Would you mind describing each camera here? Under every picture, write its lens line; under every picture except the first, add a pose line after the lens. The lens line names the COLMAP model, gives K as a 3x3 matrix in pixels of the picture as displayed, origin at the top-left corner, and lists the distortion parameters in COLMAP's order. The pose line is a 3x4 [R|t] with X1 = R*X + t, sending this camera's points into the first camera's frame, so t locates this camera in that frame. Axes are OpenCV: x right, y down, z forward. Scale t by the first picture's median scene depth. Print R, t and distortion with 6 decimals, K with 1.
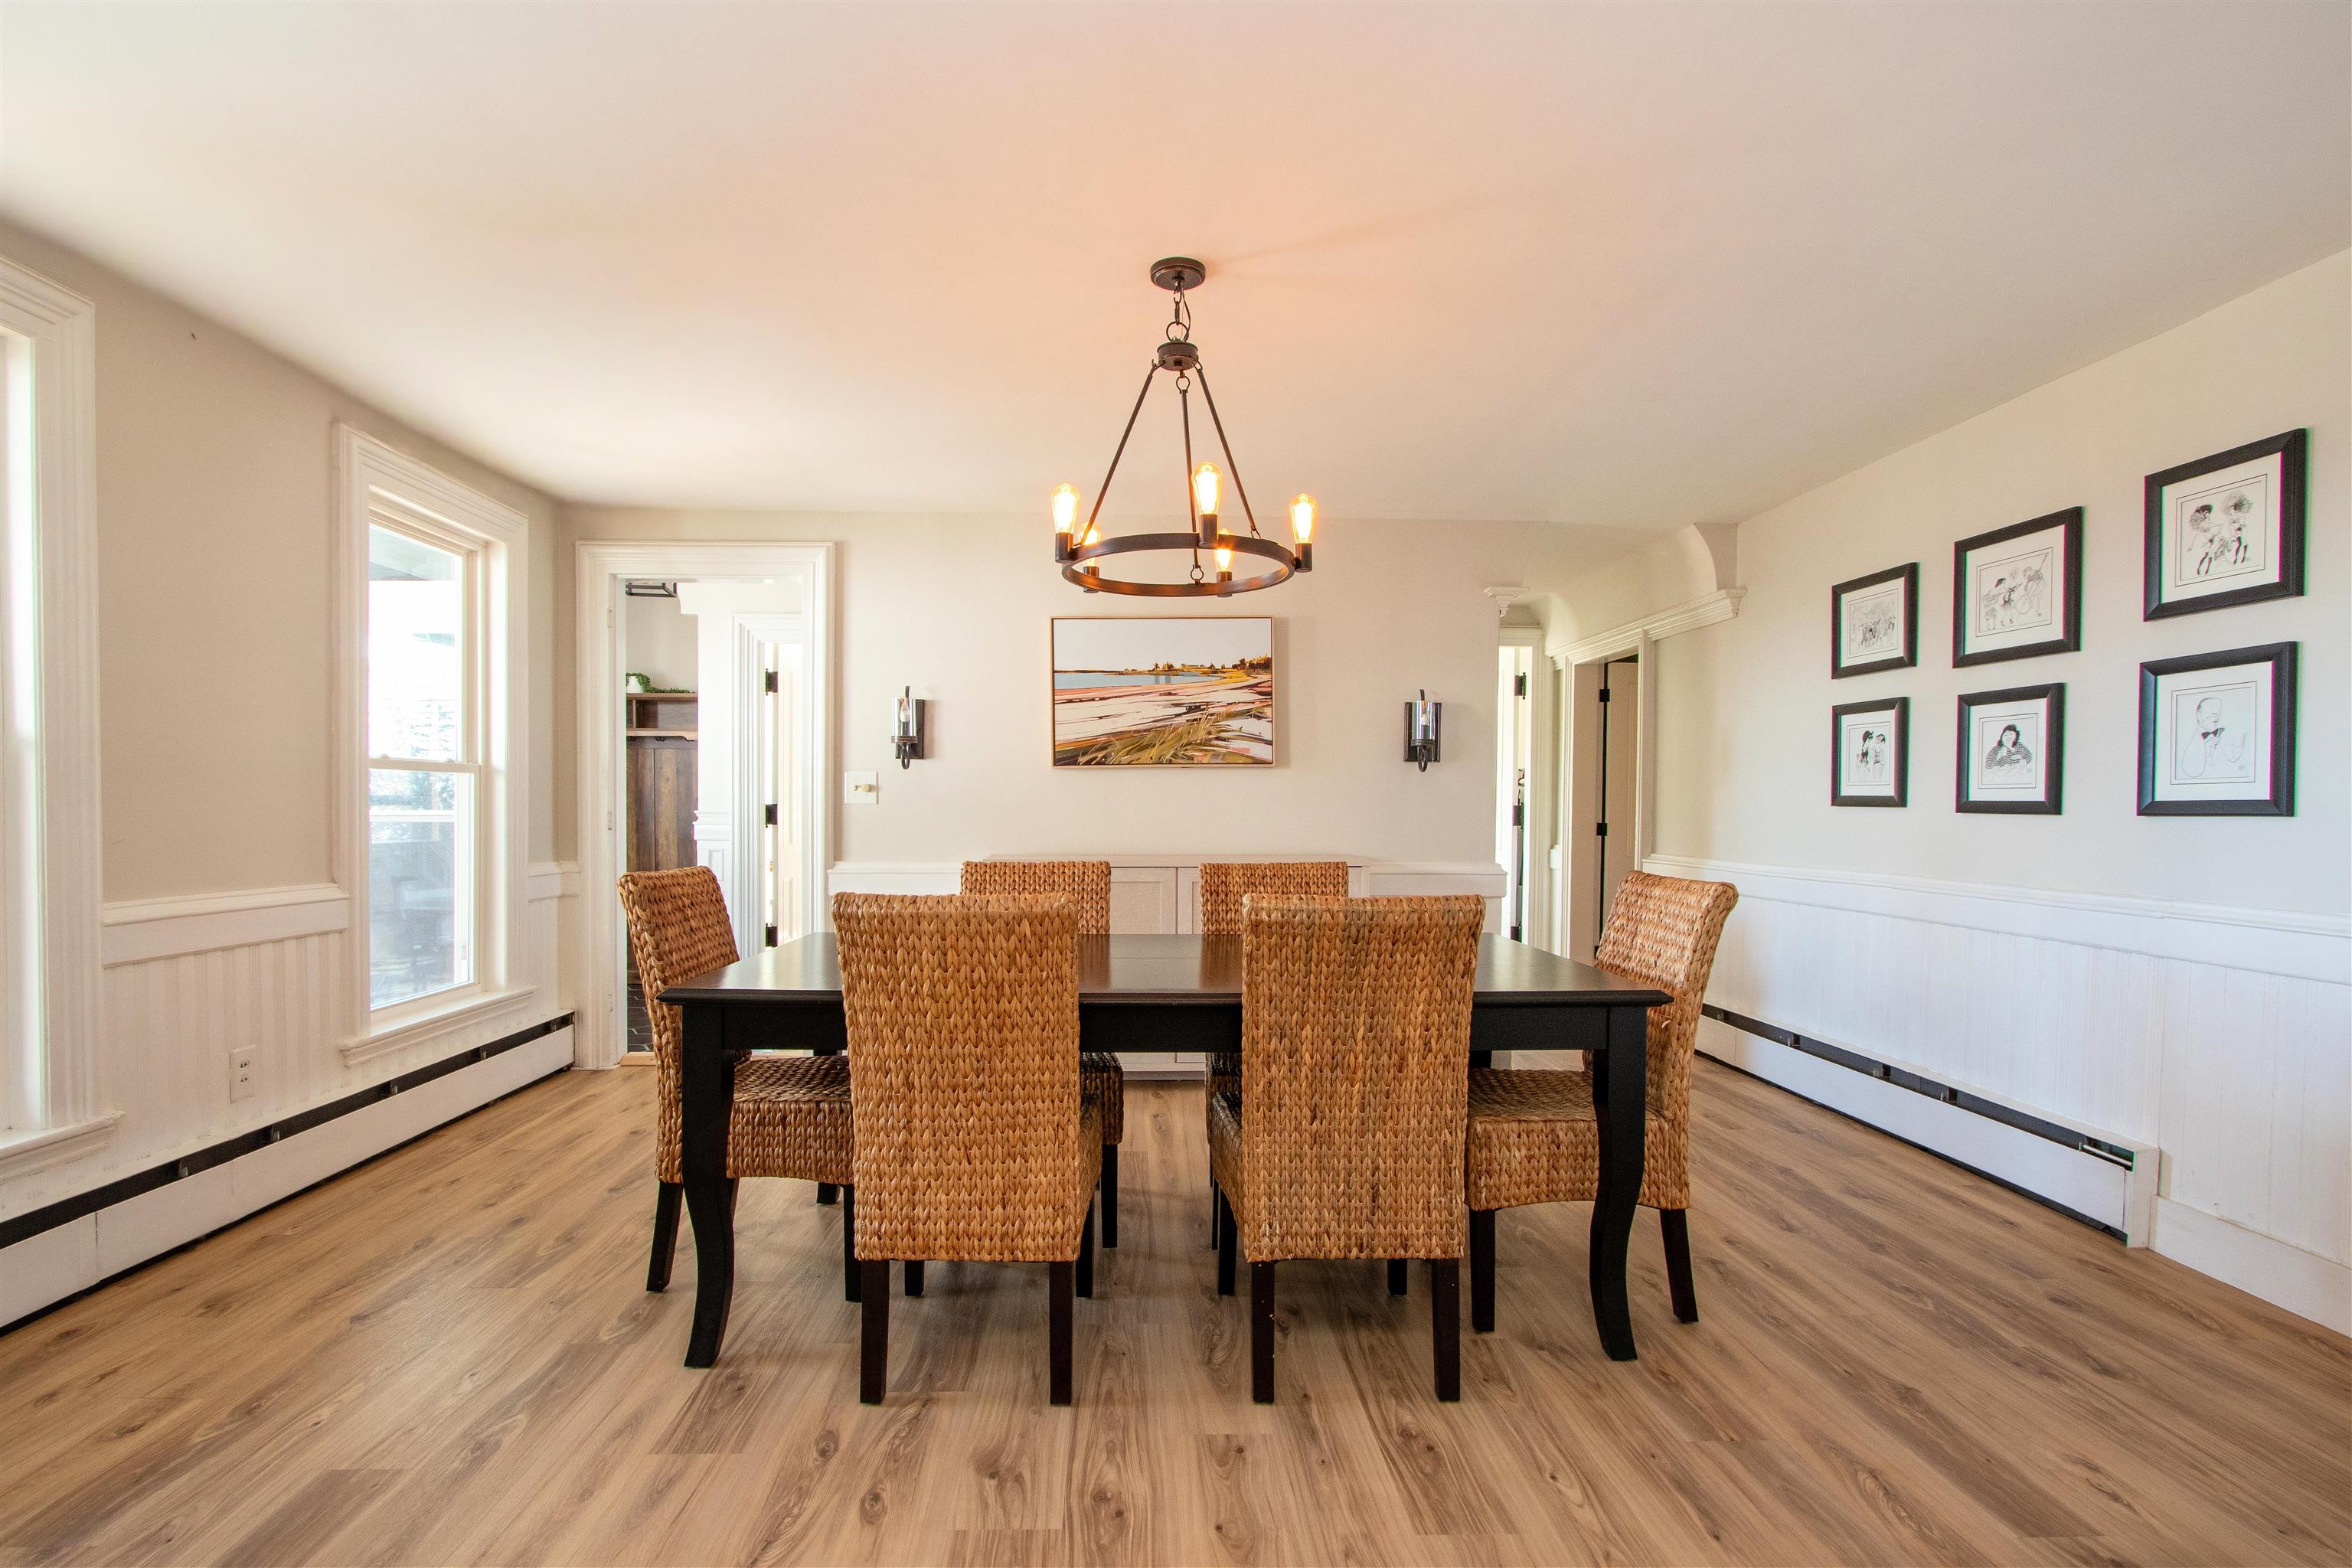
lens RADIAL K [[1105.1, 0, 1123.7], [0, 1105.1, 806.2], [0, 0, 1]] dist [-0.018332, 0.001365]
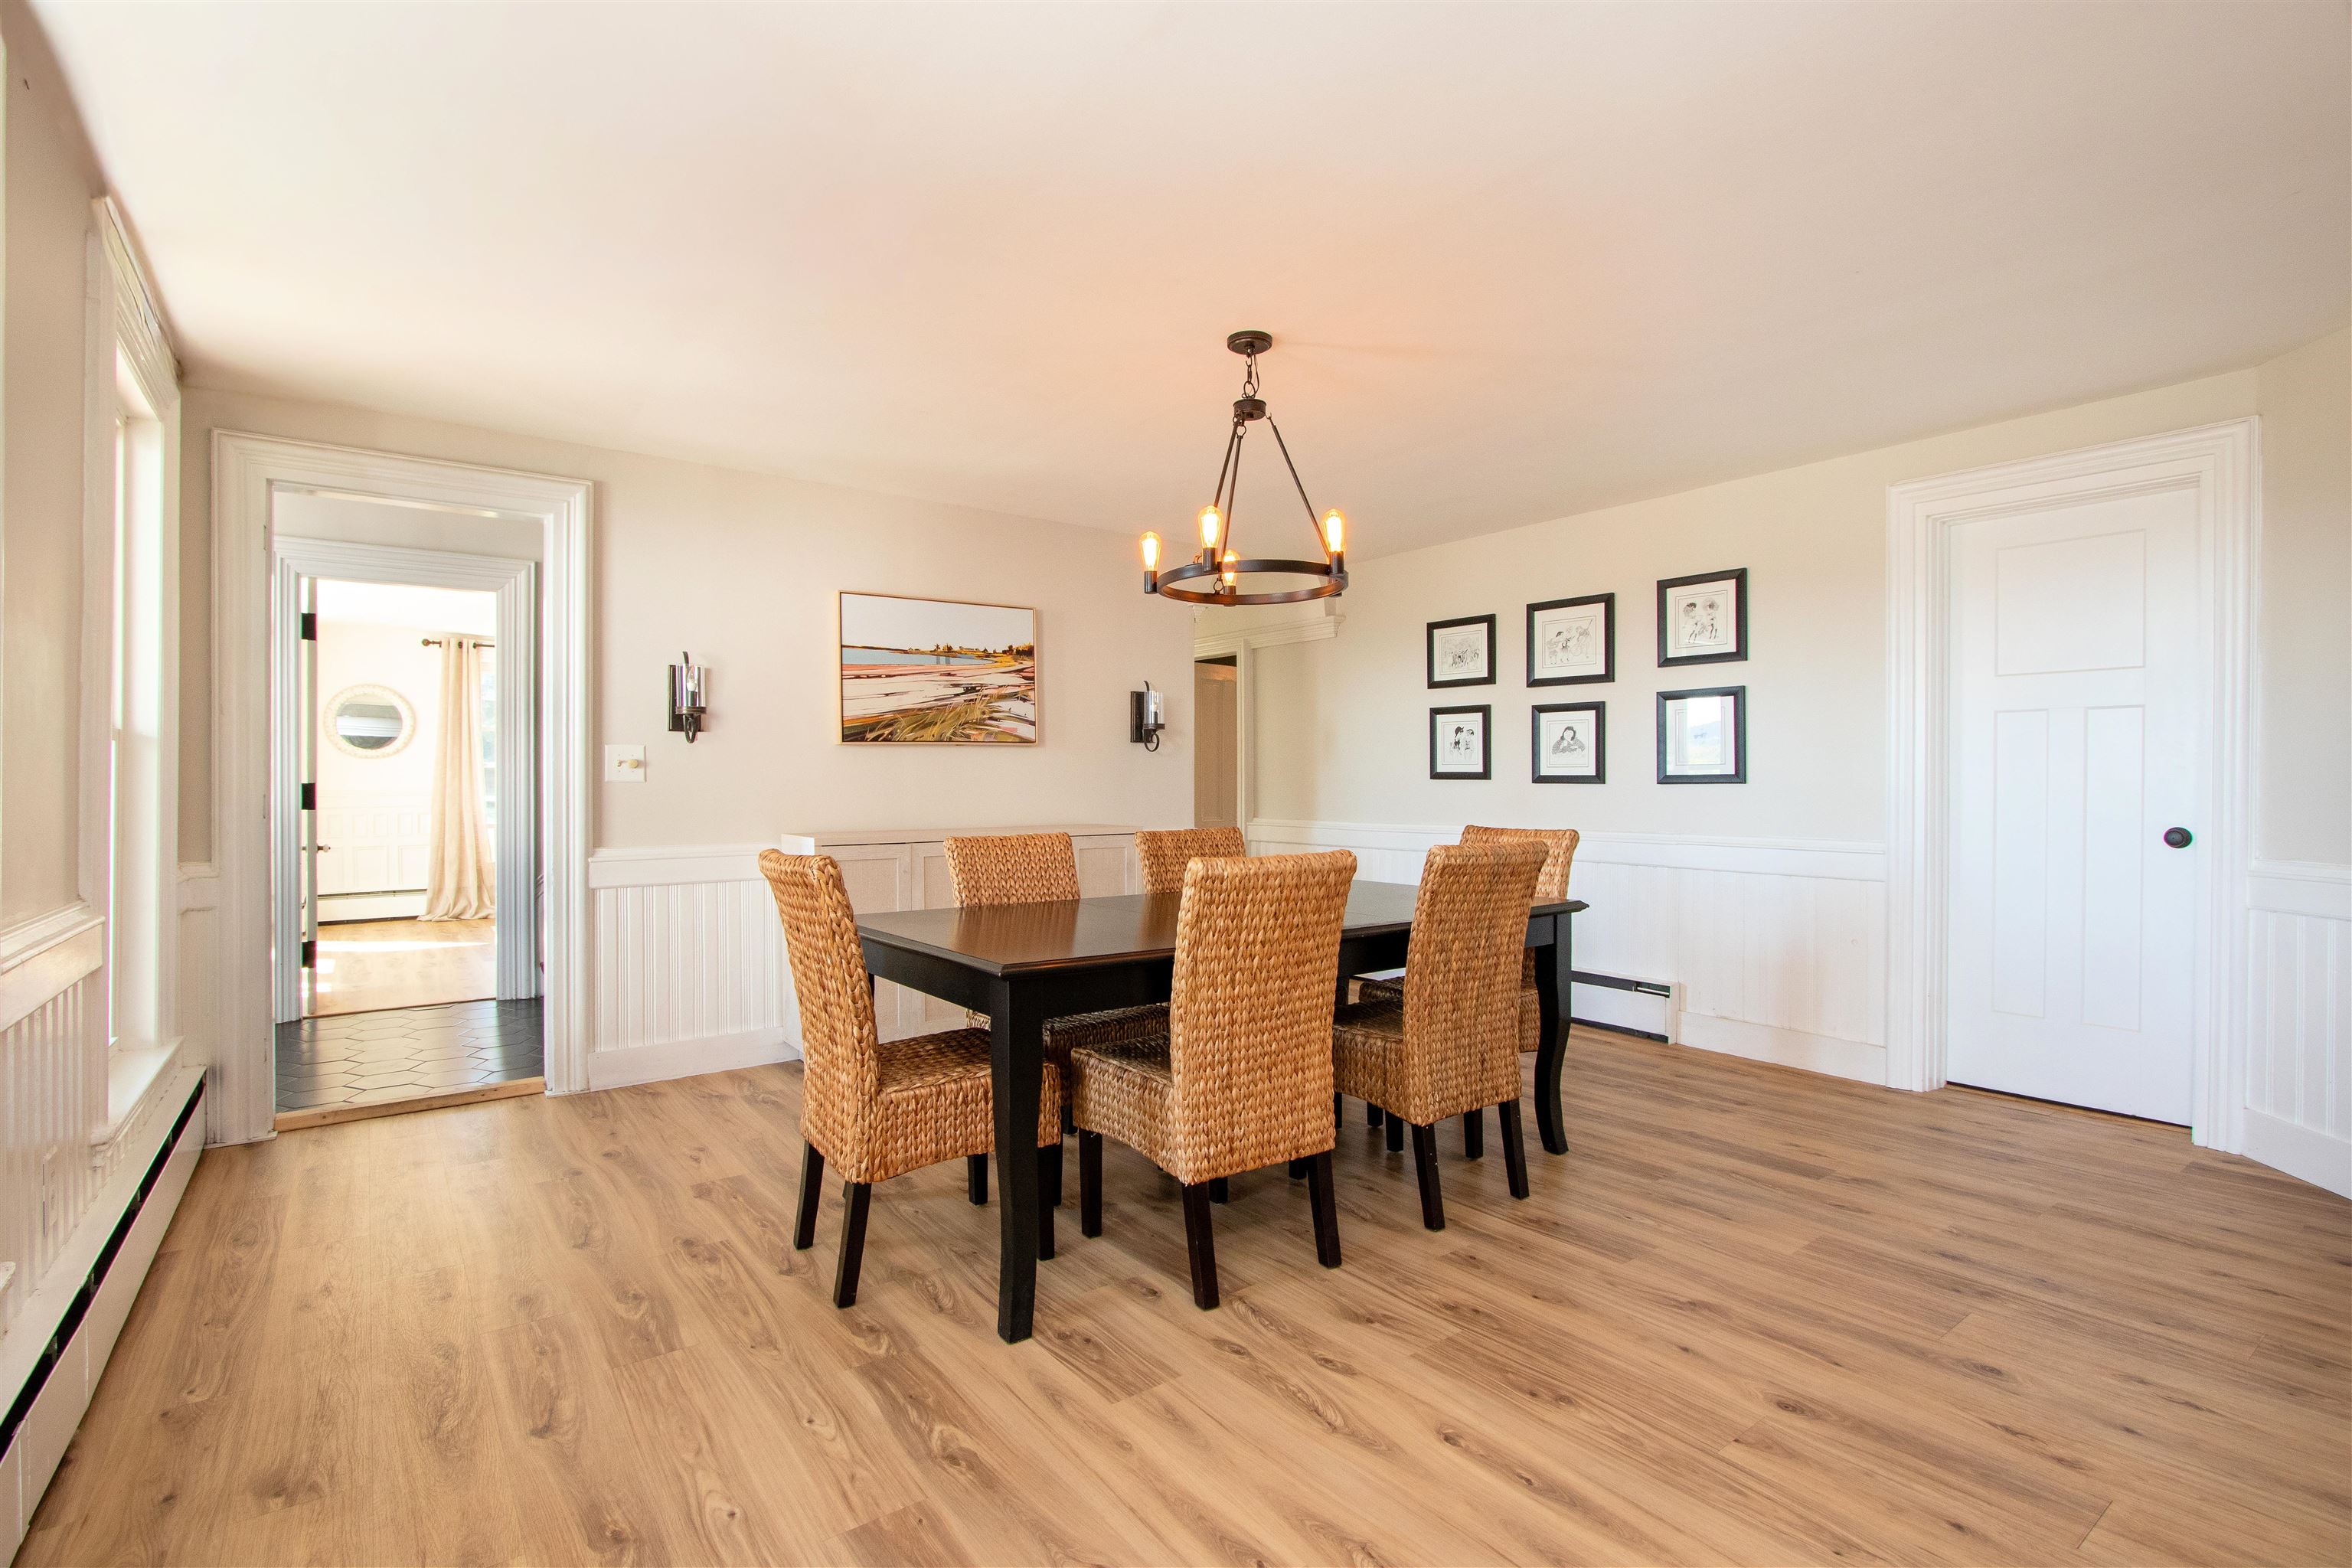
lens RADIAL K [[1105.1, 0, 1128.7], [0, 1105.1, 750.5], [0, 0, 1]] dist [-0.018332, 0.001365]
pose [[0.822127, 0.011373, 0.569190, -0.628701], [0.005451, 0.999597, -0.027847, 0.000315], [-0.569278, 0.025997, 0.821734, 0.071596]]
